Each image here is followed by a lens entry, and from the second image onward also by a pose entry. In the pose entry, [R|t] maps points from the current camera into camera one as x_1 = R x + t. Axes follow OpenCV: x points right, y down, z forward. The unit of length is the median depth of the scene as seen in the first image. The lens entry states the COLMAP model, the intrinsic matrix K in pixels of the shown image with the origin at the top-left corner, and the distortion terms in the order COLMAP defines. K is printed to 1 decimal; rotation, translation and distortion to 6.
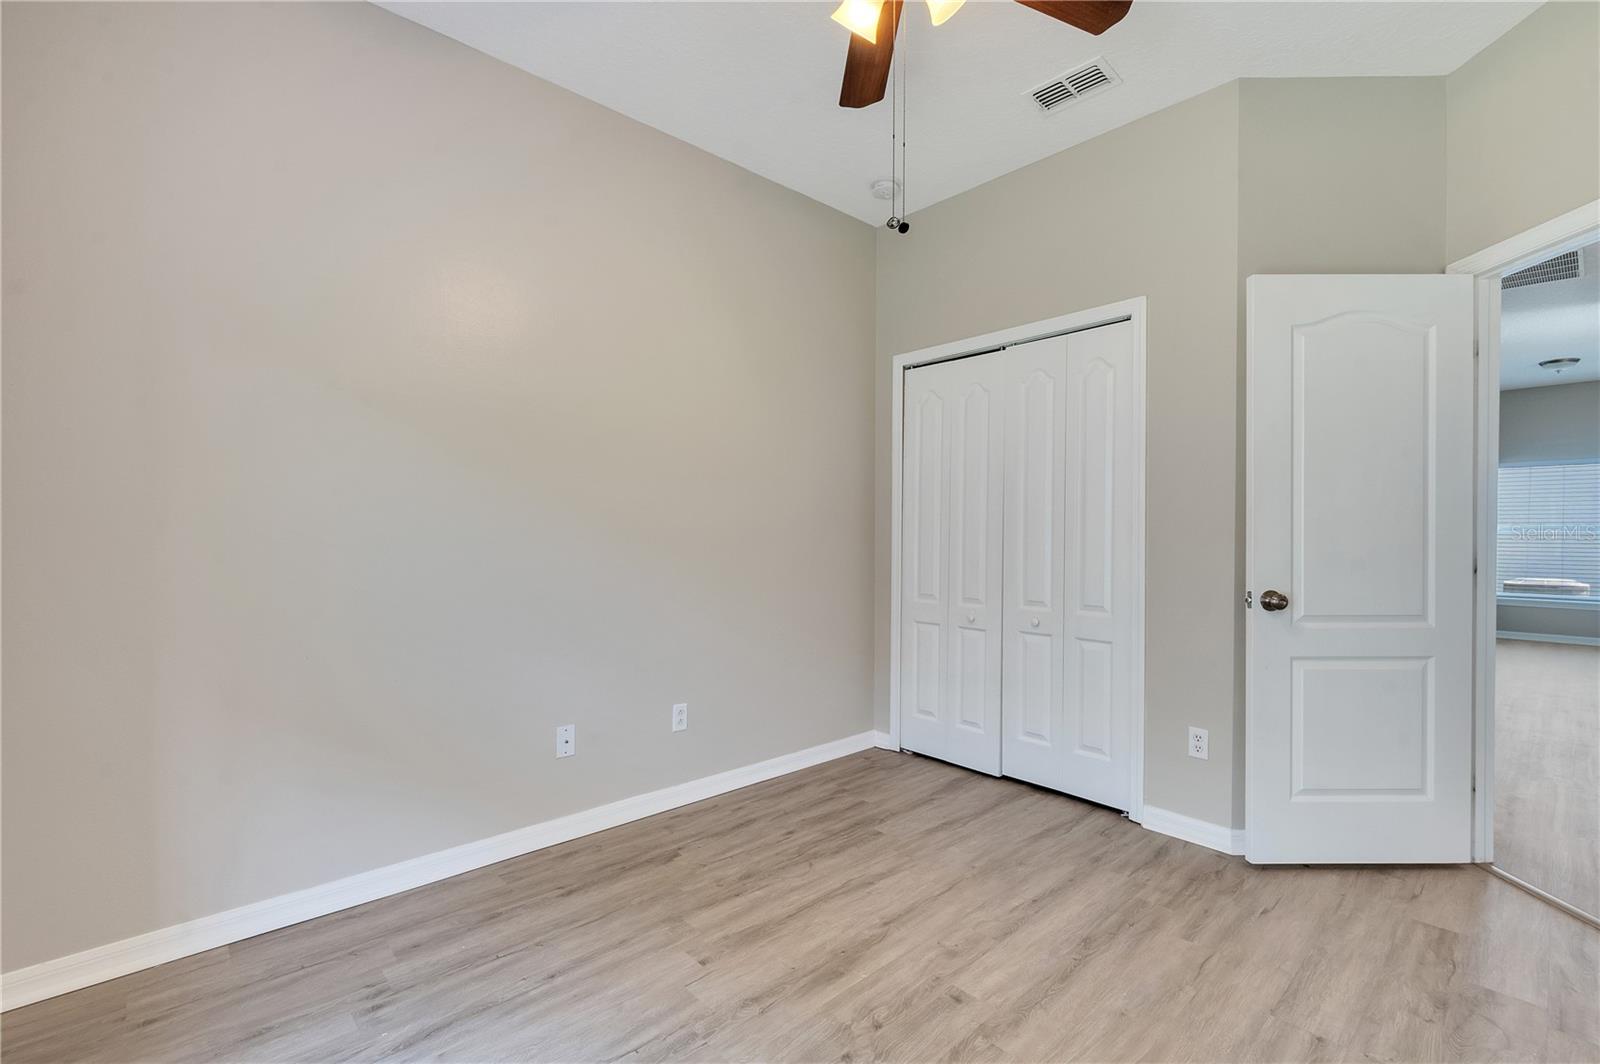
lens RADIAL K [[707.7, 0, 795.1], [0, 707.7, 532.2], [0, 0, 1]] dist [0.004678, -0.003737]
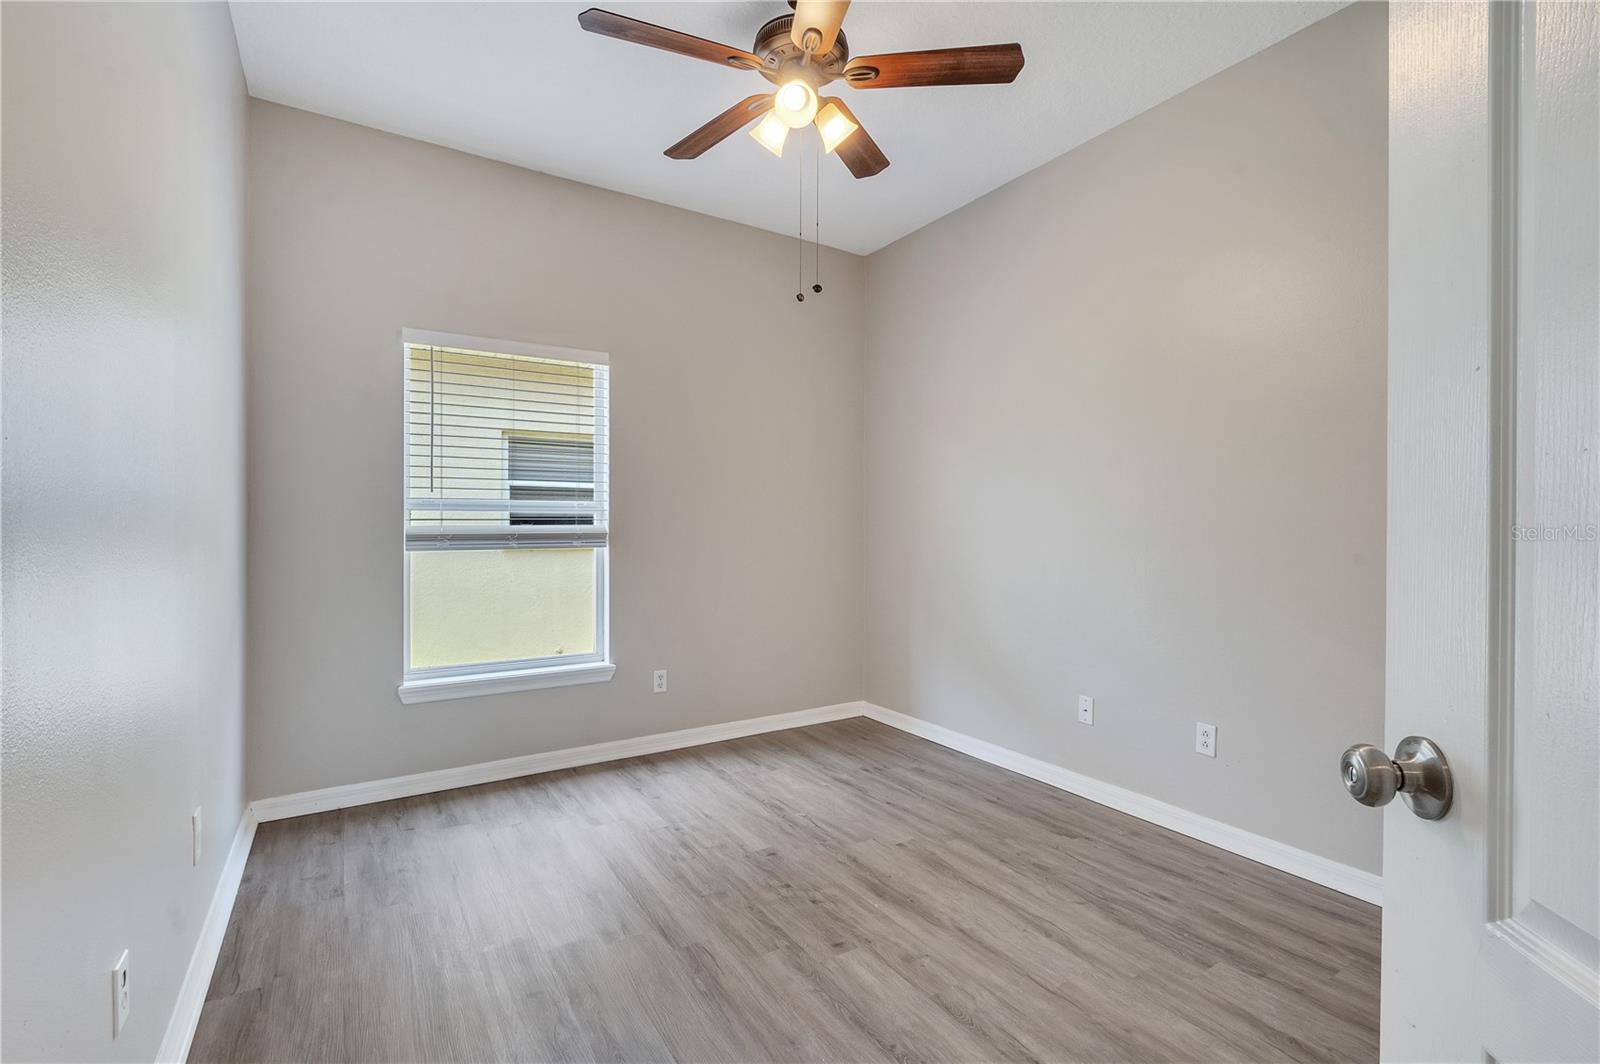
lens RADIAL K [[707.7, 0, 795.0], [0, 707.7, 531.1], [0, 0, 1]] dist [0.004678, -0.003737]
pose [[-0.178001, 0.003229, -0.984025, 1.034445], [-0.001940, 0.999992, 0.003633, 0.007068], [0.984028, 0.002555, -0.177993, 0.880339]]
